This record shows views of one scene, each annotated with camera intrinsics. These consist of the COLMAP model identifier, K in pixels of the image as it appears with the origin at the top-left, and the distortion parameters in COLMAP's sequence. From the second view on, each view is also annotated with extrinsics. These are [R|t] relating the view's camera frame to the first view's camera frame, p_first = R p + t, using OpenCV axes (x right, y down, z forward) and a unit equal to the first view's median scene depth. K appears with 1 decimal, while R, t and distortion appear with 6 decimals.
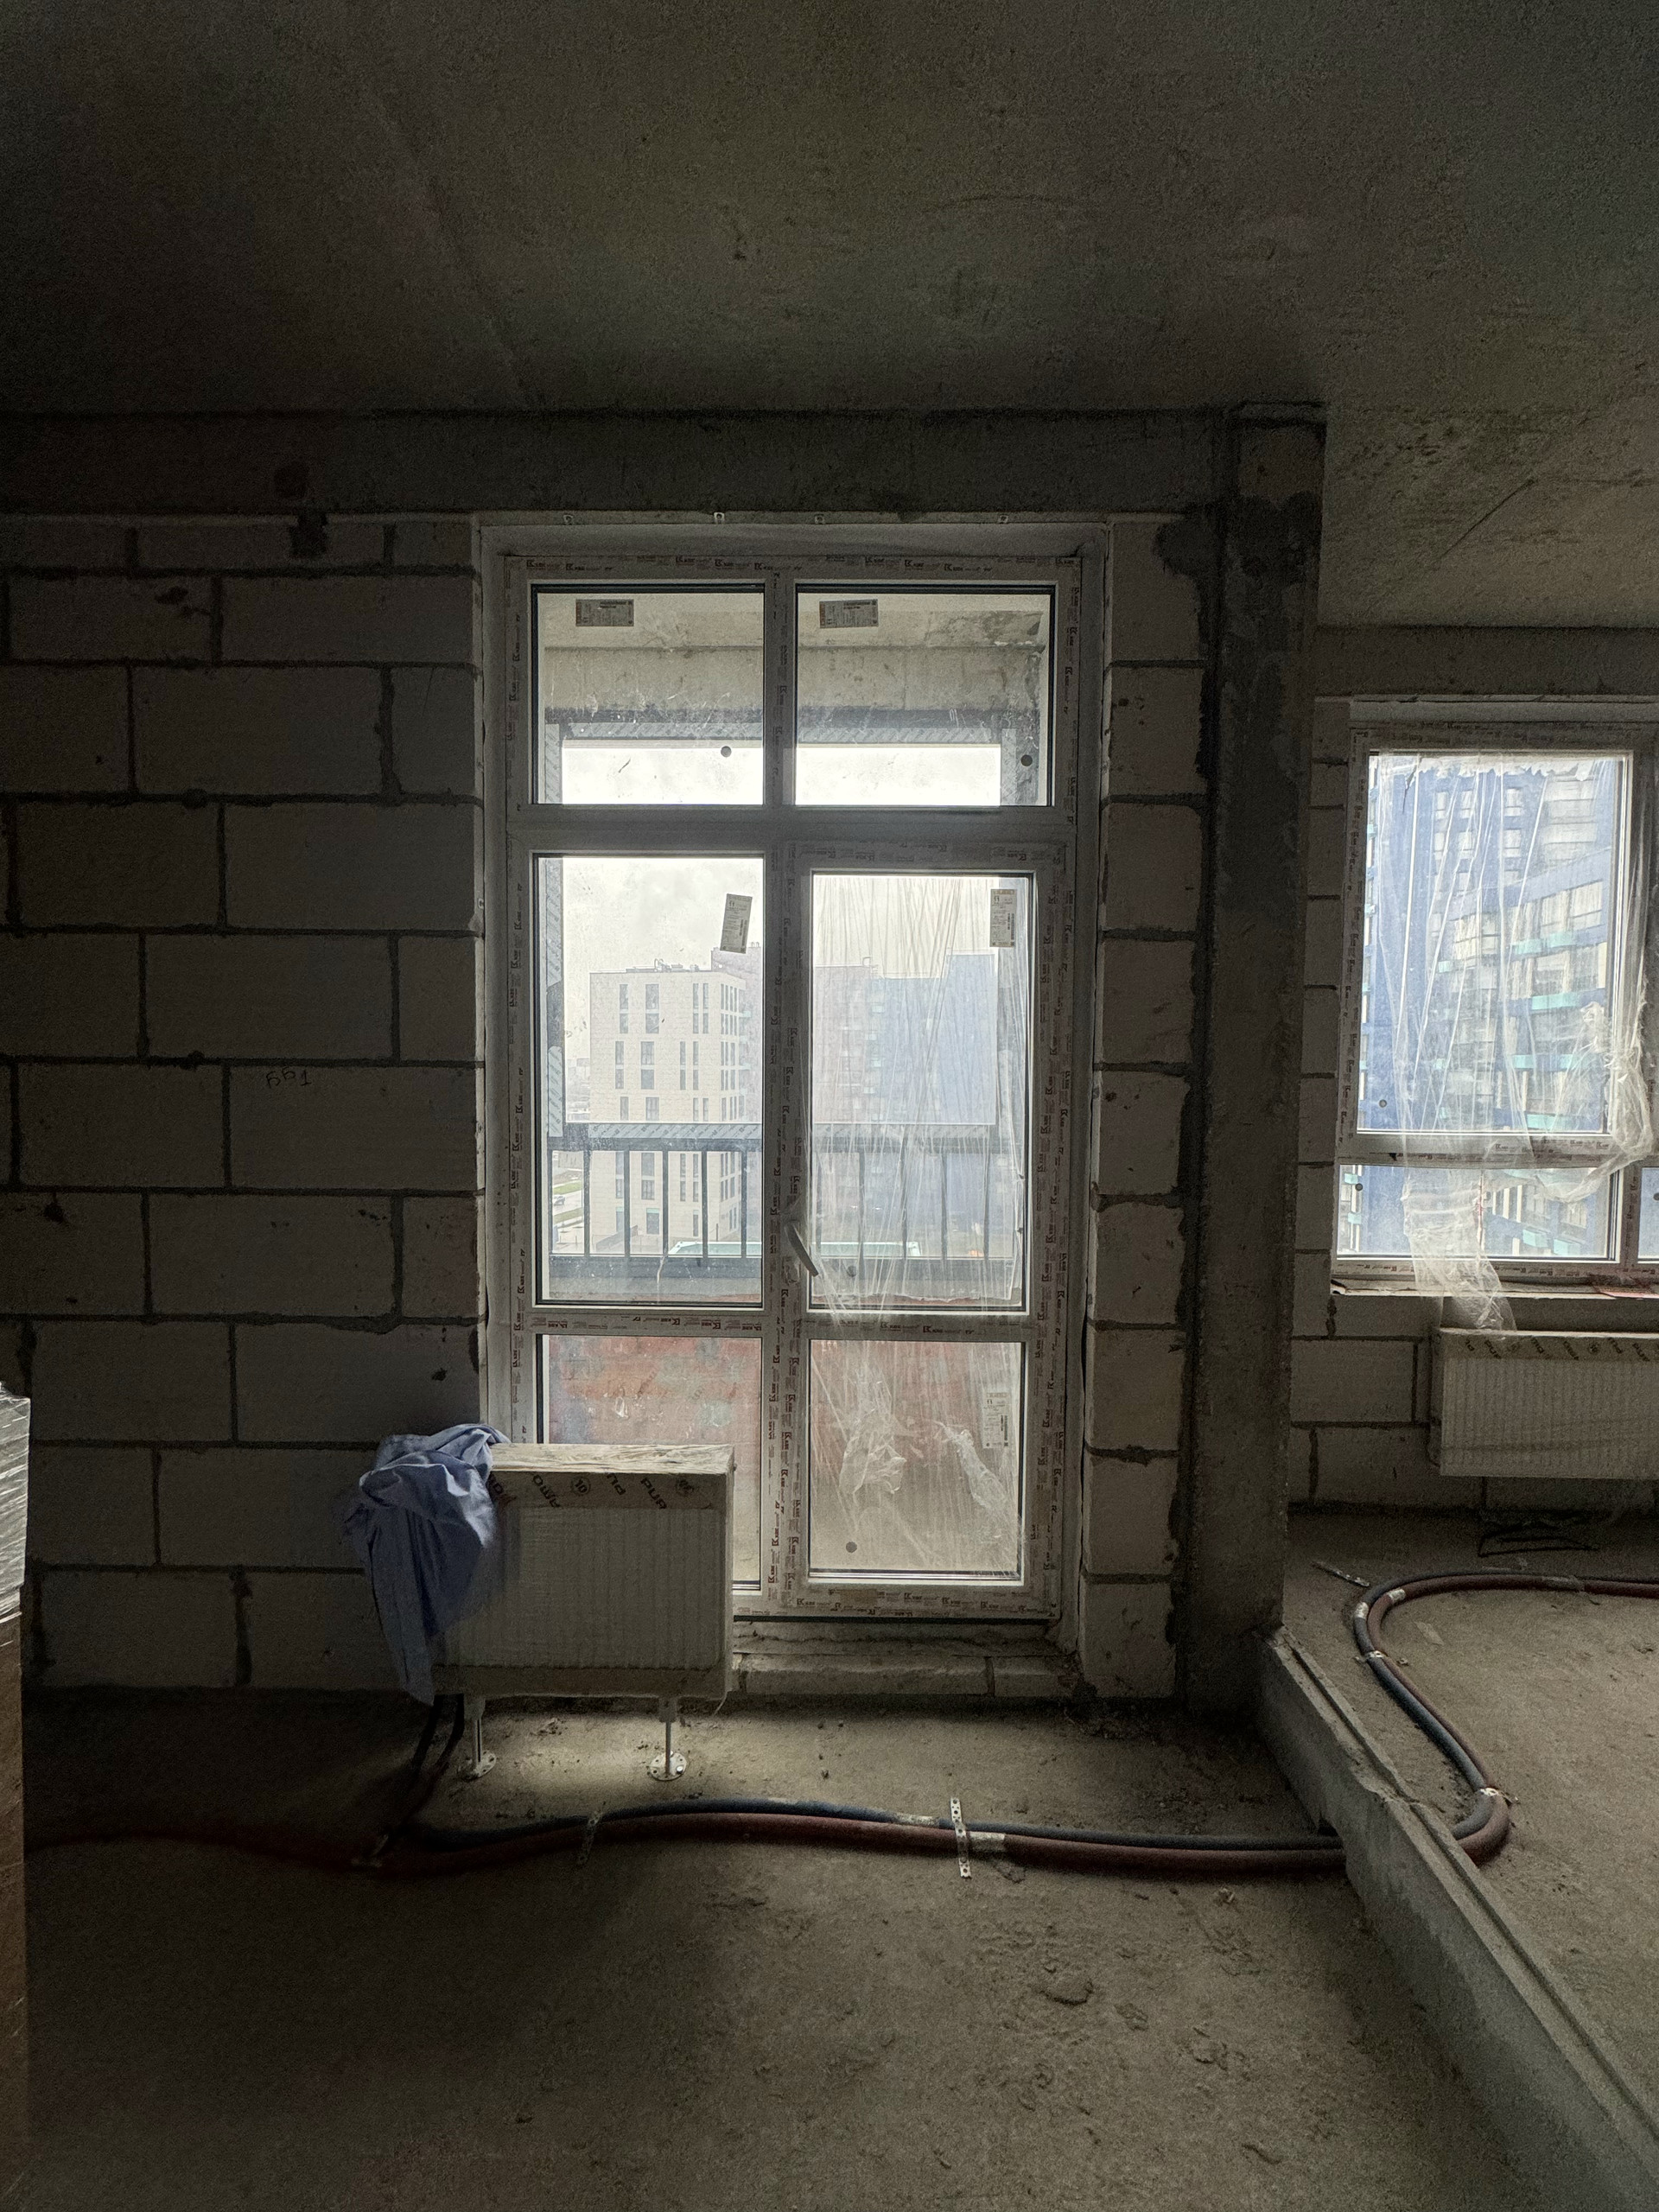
lens RADIAL K [[879.0, 0, 837.4], [0, 879.0, 1102.0], [0, 0, 1]] dist [-0.000609, -0.000109]
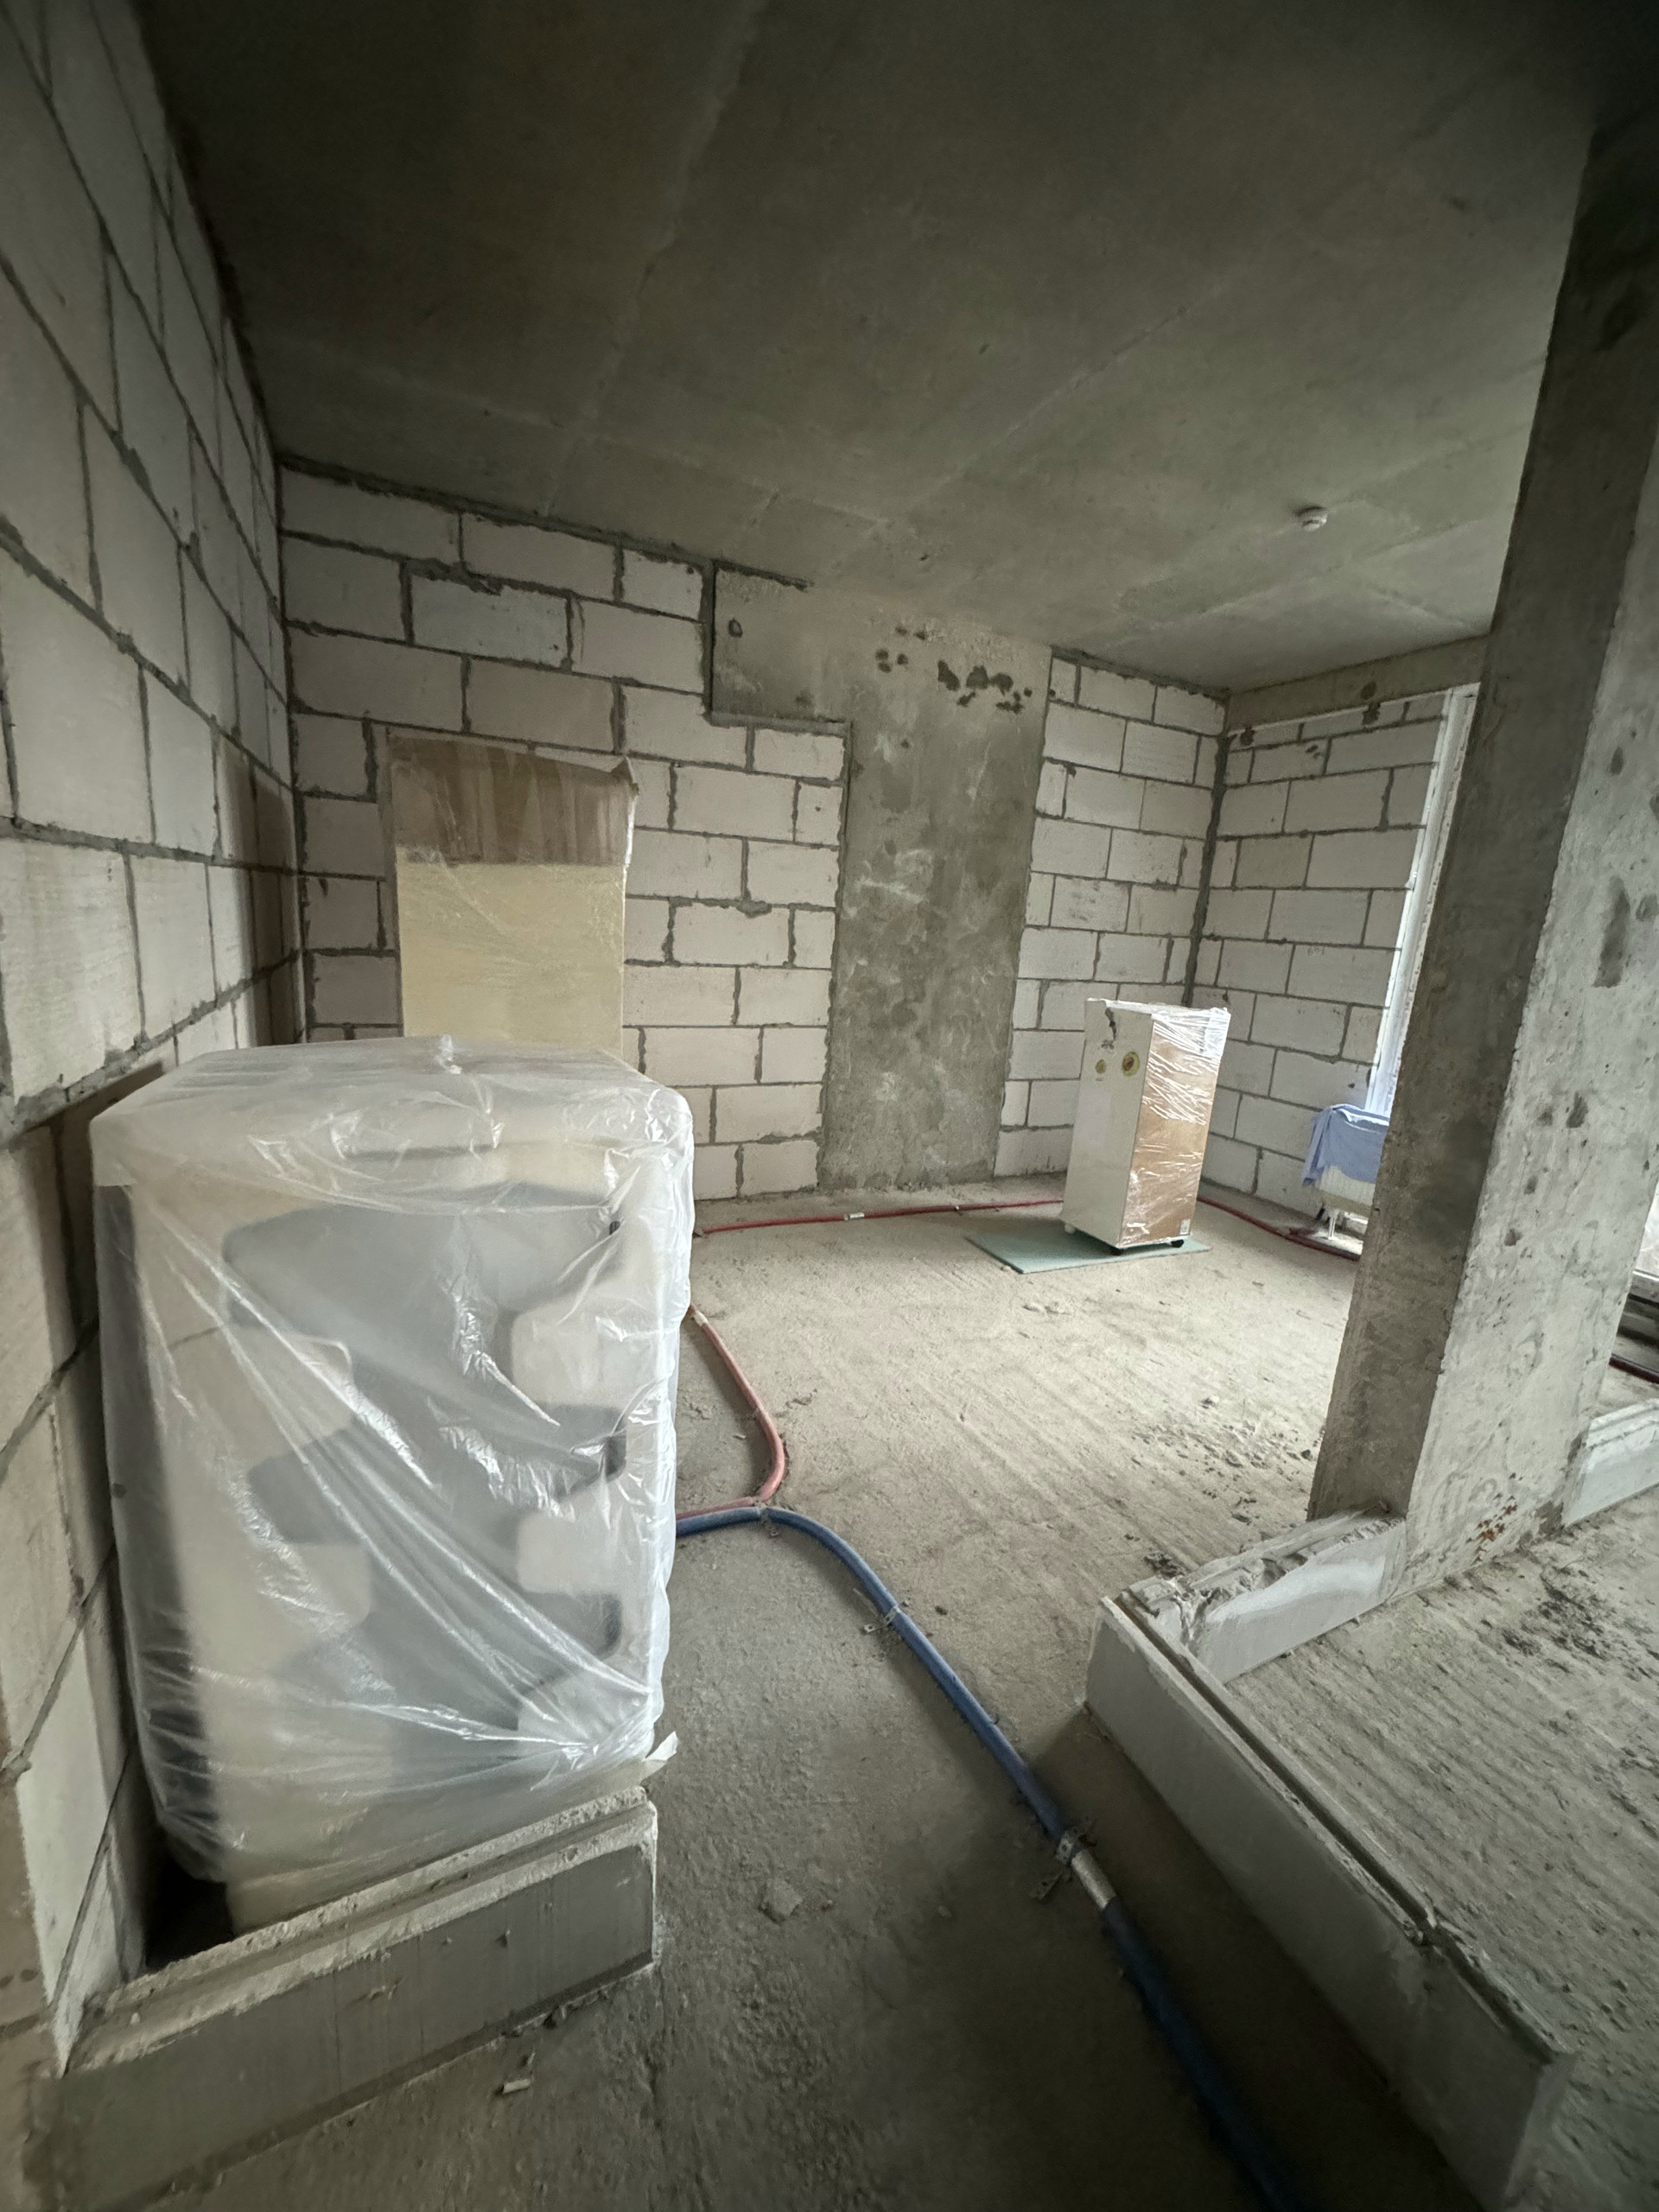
lens RADIAL K [[881.5, 0, 837.1], [0, 881.5, 1102.3], [0, 0, 1]] dist [-0.001331, 0.000111]
pose [[0.443715, 0.205548, -0.872277, 0.975649], [-0.103033, 0.978587, 0.178188, 0.083599], [0.890225, 0.010809, 0.455392, -1.254708]]
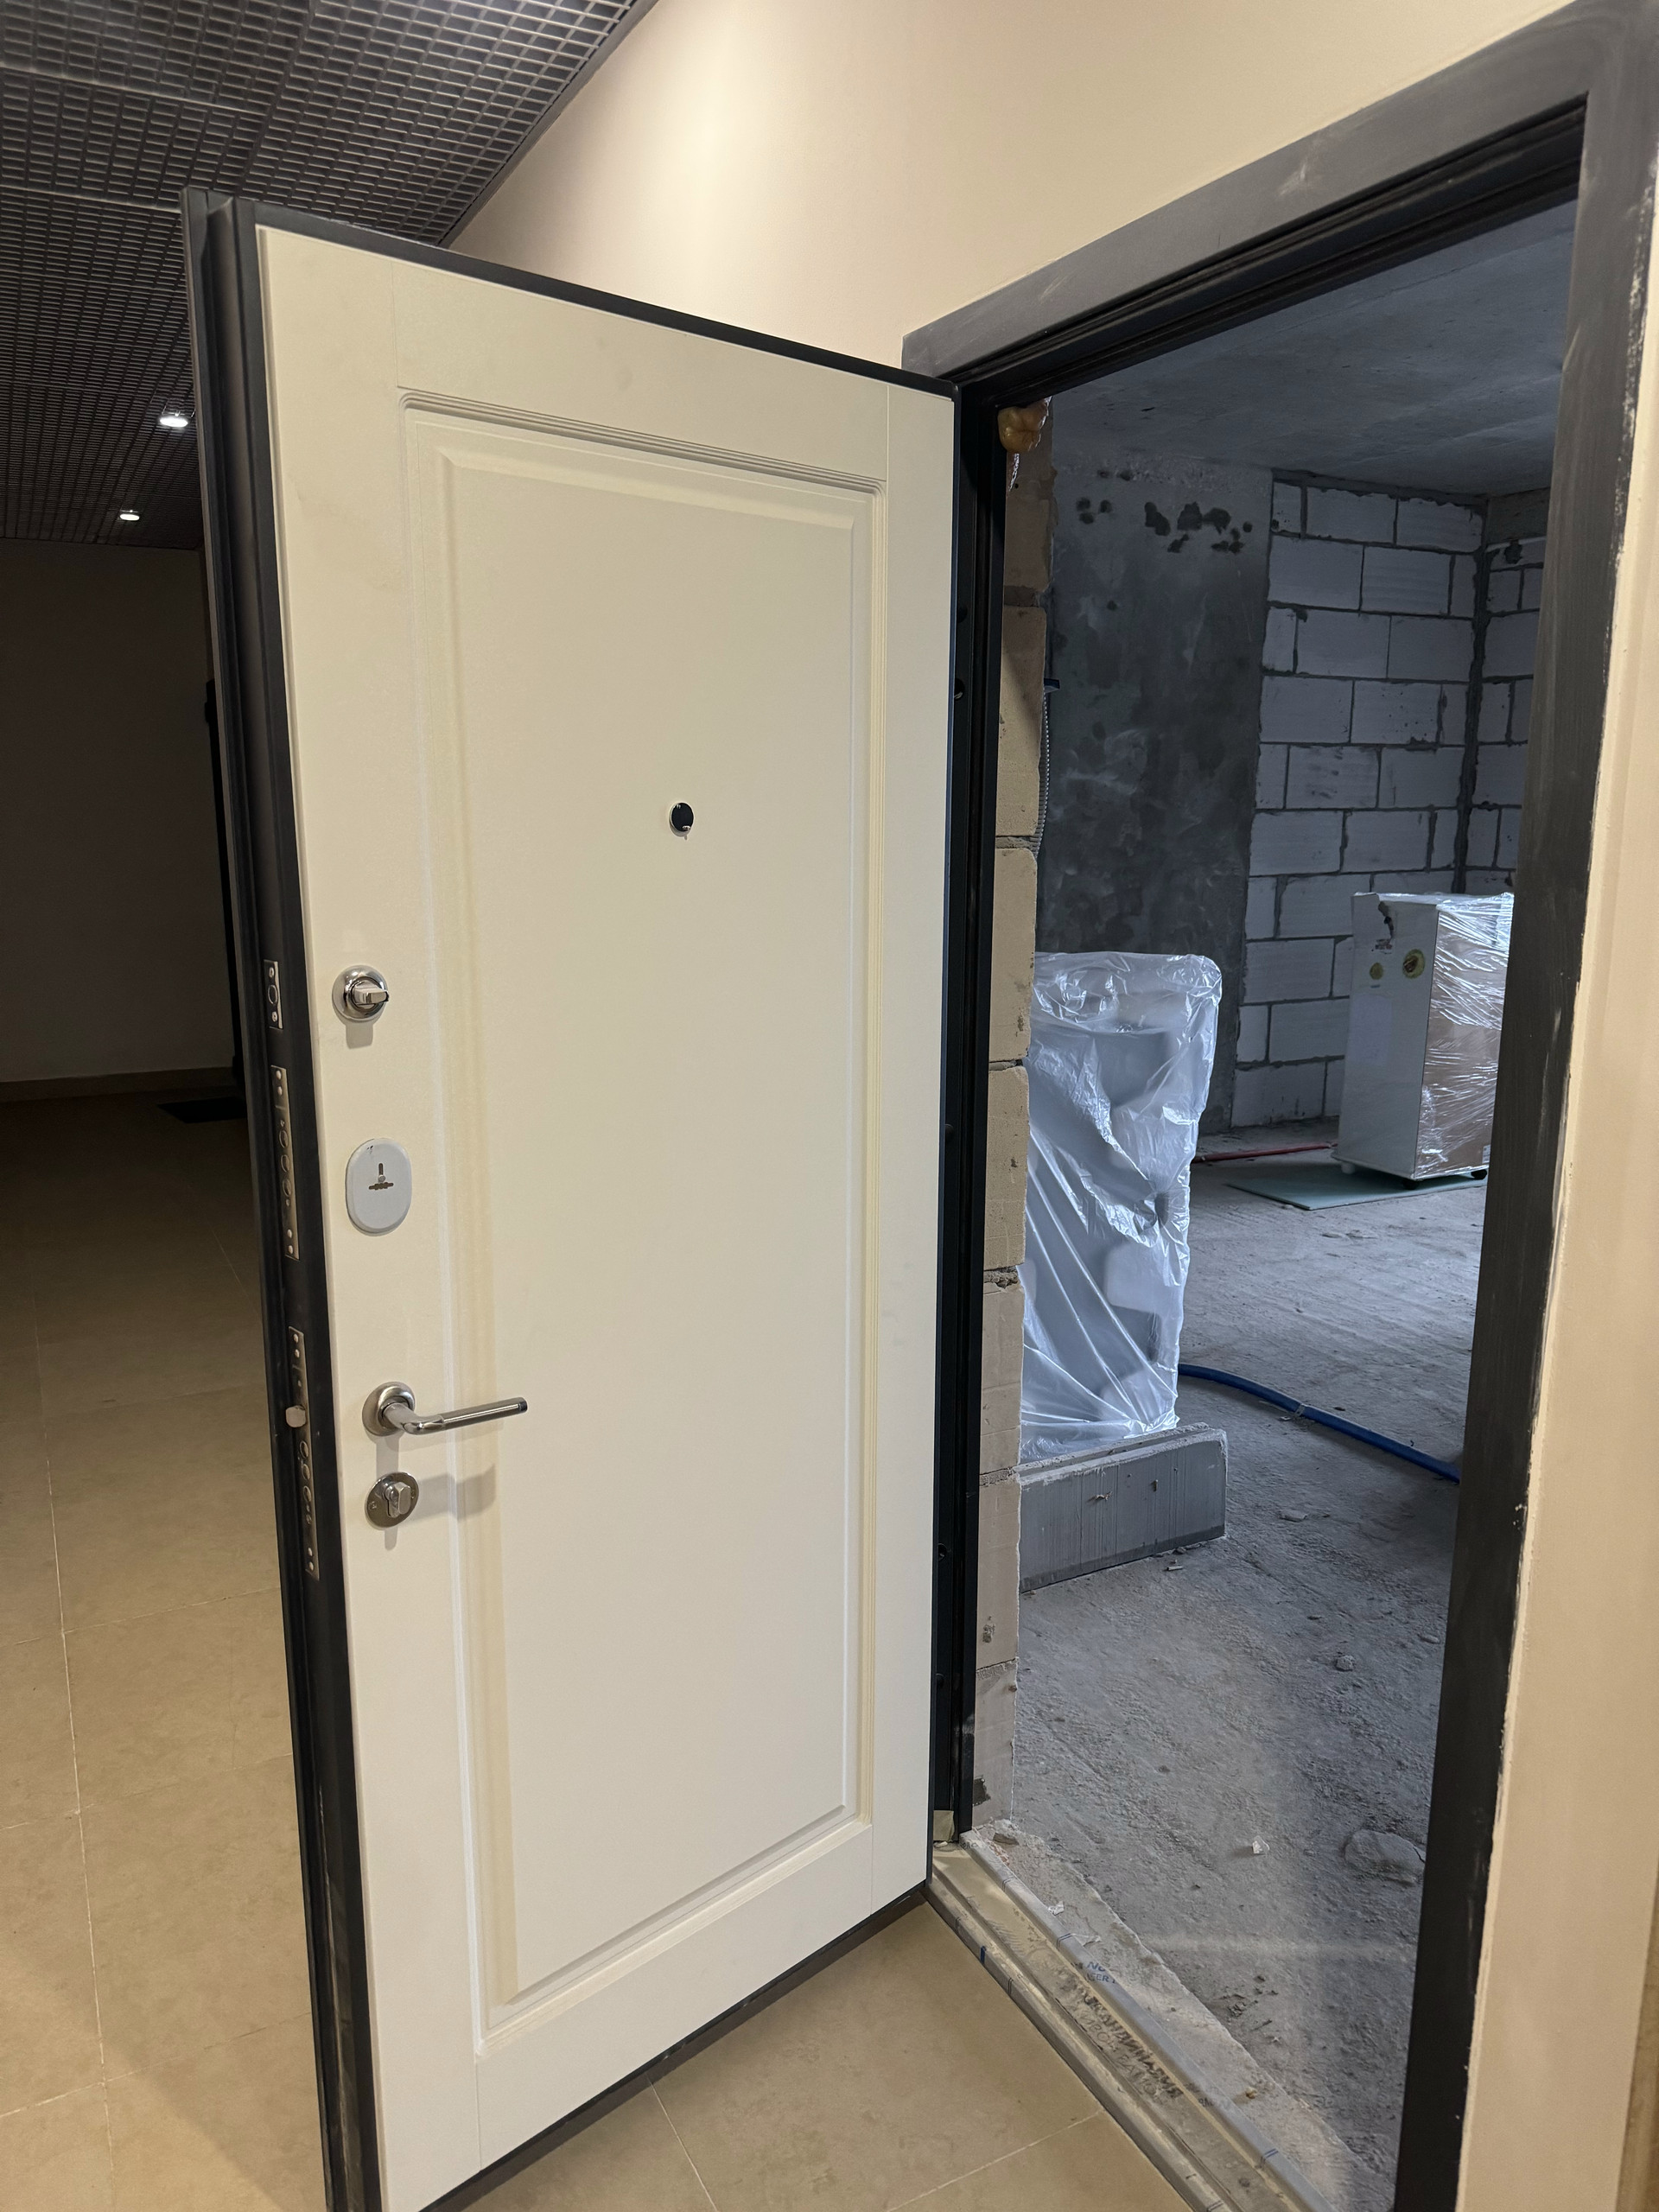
lens RADIAL K [[1548.7, 0, 831.5], [0, 1548.7, 1114.1], [0, 0, 1]] dist [0.167931, -0.346986]
pose [[0.476020, 0.167025, -0.863428, 1.677345], [-0.035616, 0.984655, 0.170840, 0.087393], [0.878713, -0.050571, 0.474664, -2.227229]]
